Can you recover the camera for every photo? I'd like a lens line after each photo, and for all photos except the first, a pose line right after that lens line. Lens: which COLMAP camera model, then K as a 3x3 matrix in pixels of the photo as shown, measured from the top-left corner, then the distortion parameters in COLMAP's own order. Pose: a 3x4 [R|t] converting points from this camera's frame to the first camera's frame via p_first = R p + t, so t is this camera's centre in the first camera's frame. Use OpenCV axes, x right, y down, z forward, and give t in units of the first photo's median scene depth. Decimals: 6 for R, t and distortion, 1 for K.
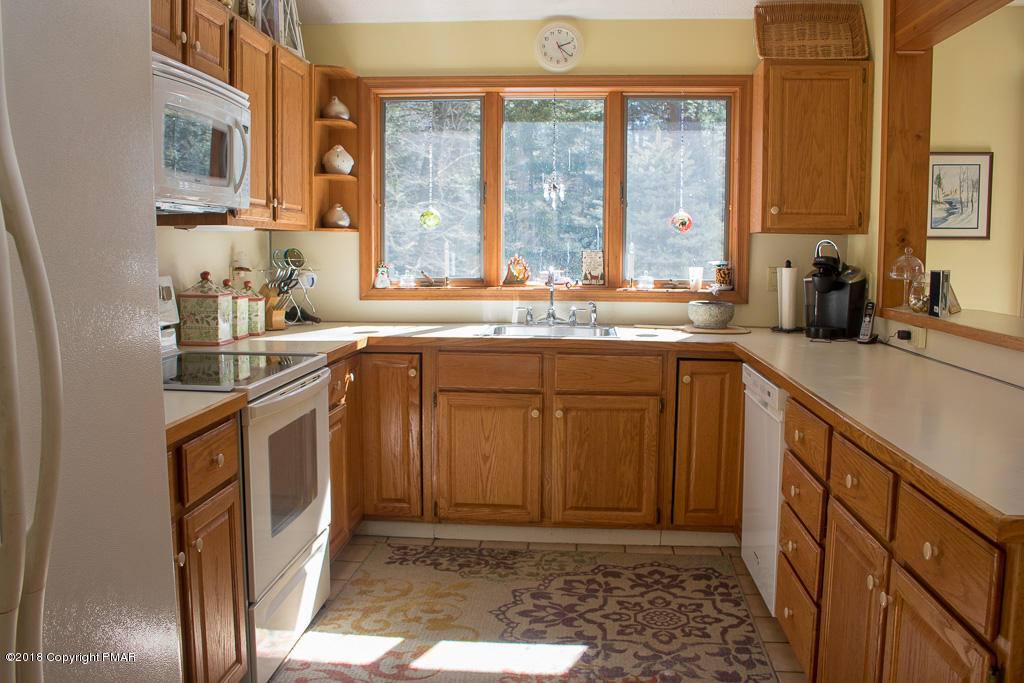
lens RADIAL K [[896.0, 0, 512.0], [0, 896.0, 341.5], [0, 0, 1]] dist [-0.150771, 0.128652]
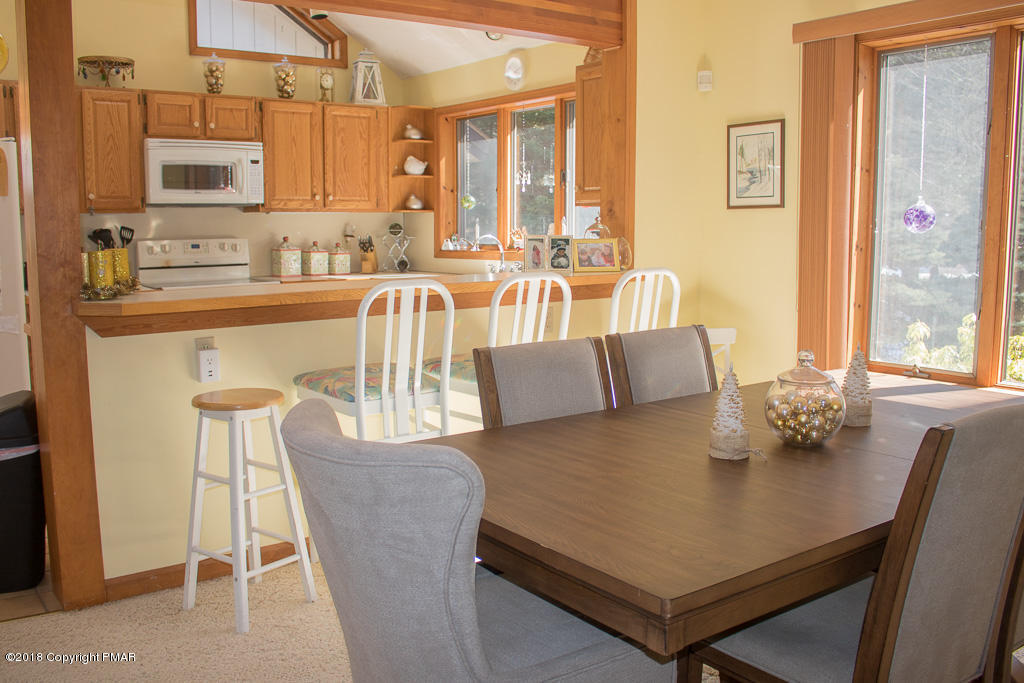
lens RADIAL K [[896.0, 0, 512.0], [0, 896.0, 341.5], [0, 0, 1]] dist [-0.150771, 0.128652]
pose [[0.662878, 0.089870, -0.743314, 1.106097], [-0.072516, 0.995809, 0.055729, 0.000244], [0.745208, 0.016961, 0.666617, 0.105284]]
